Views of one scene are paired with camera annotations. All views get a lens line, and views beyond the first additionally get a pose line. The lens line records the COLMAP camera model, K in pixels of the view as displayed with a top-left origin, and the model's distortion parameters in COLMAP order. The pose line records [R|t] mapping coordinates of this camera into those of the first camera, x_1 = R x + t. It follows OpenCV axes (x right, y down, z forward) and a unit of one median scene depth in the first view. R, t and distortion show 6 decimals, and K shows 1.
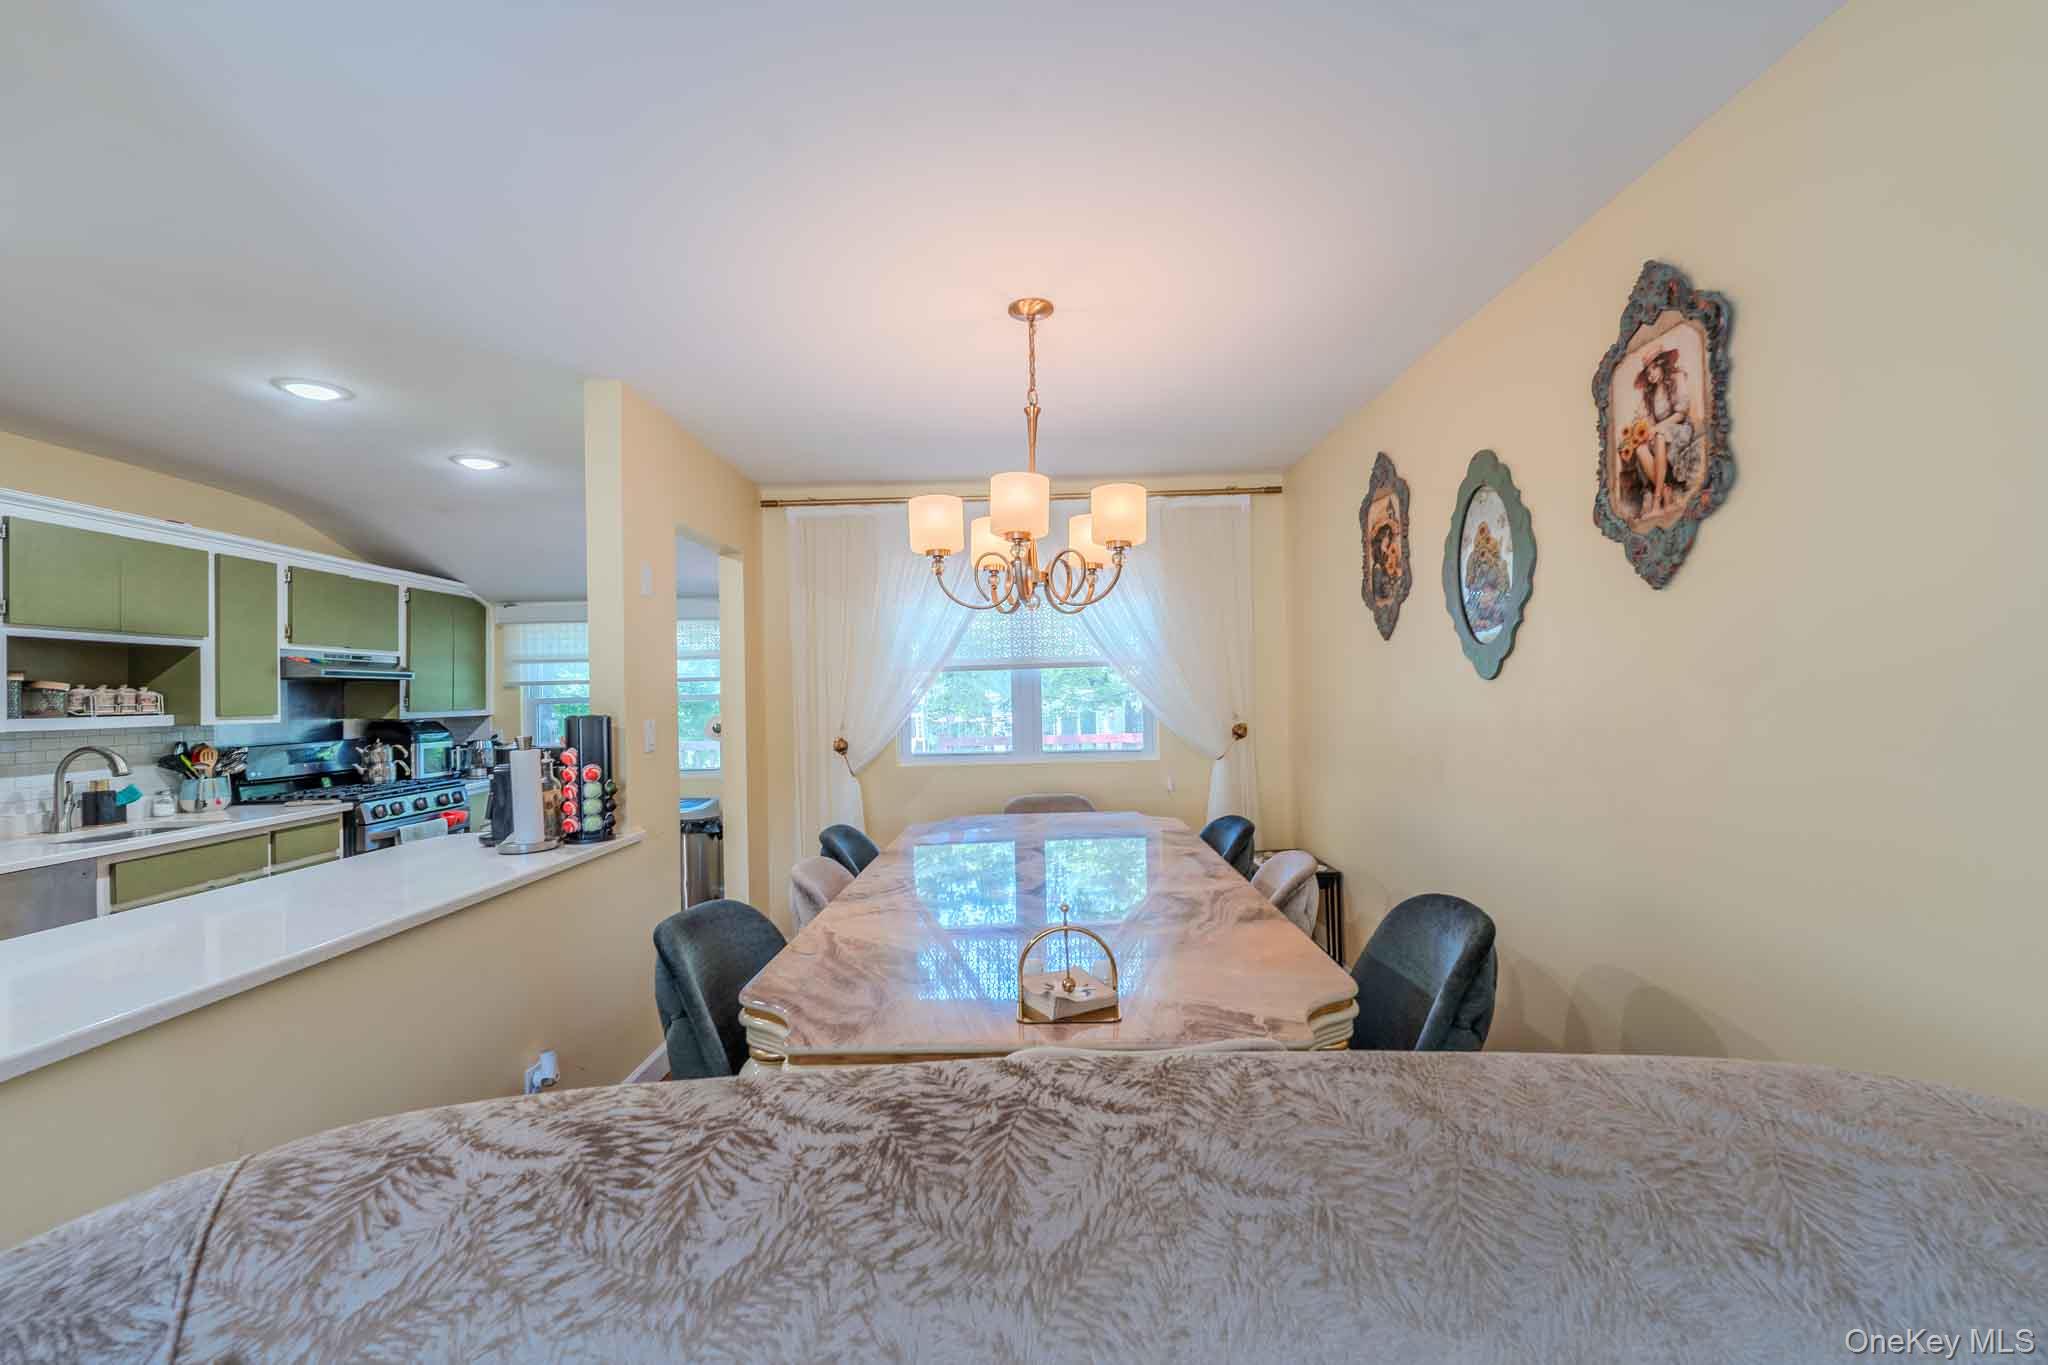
lens RADIAL K [[824.2, 0, 1021.5], [0, 824.2, 679.1], [0, 0, 1]] dist [-0.002610, -0.000690]
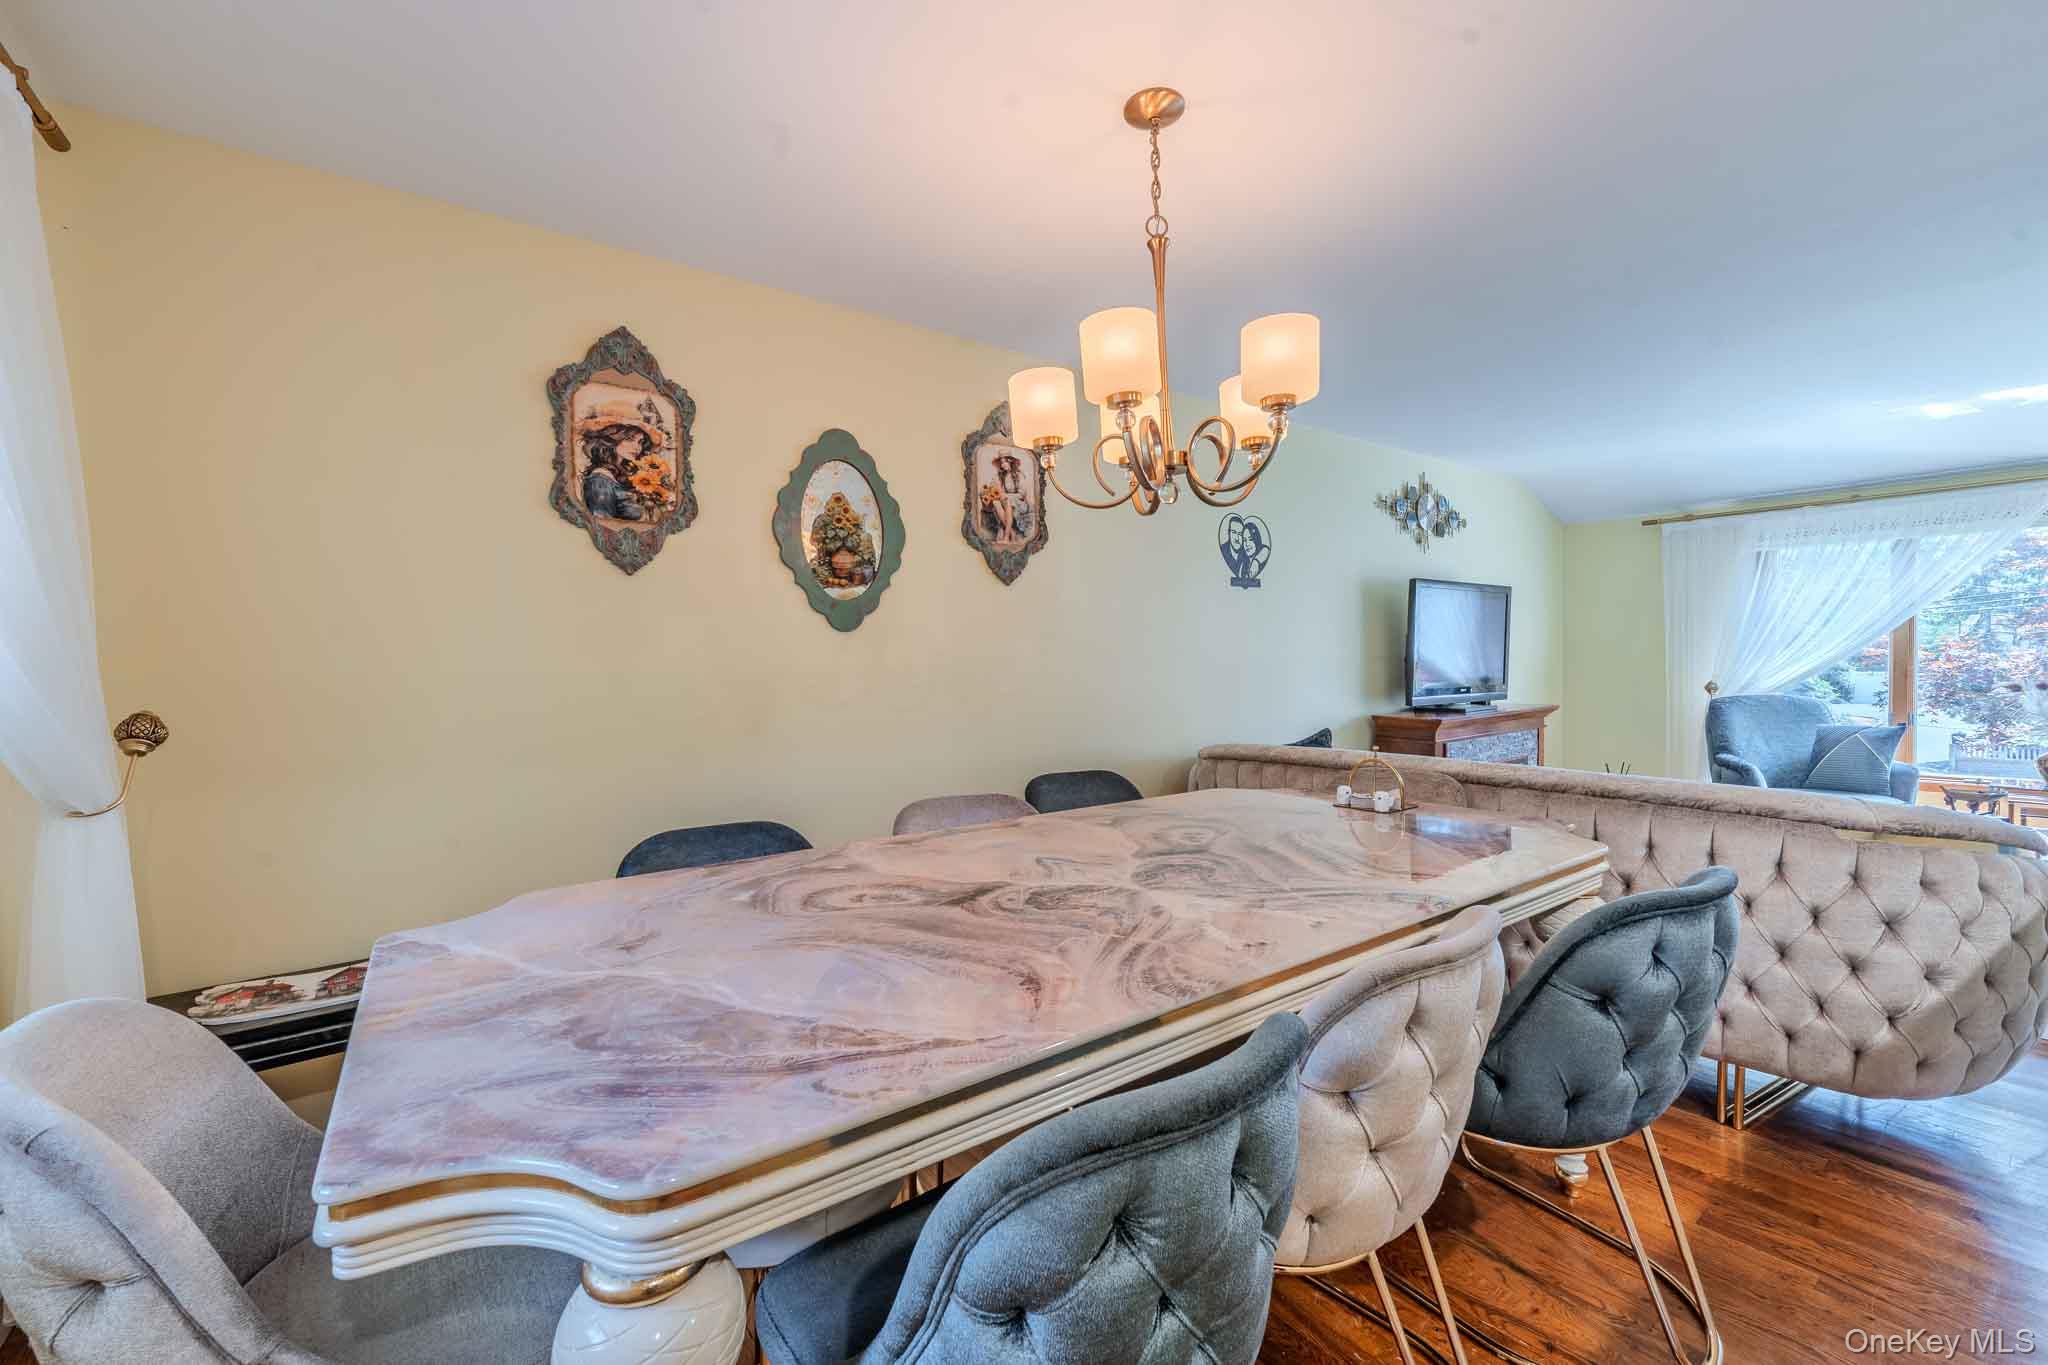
lens RADIAL K [[824.2, 0, 1016.1], [0, 824.2, 697.0], [0, 0, 1]] dist [-0.002610, -0.000690]
pose [[-0.589576, -0.010737, 0.807641, -0.682753], [0.012304, 0.999676, 0.022272, 0.094329], [-0.807619, 0.023068, -0.589253, 1.986235]]
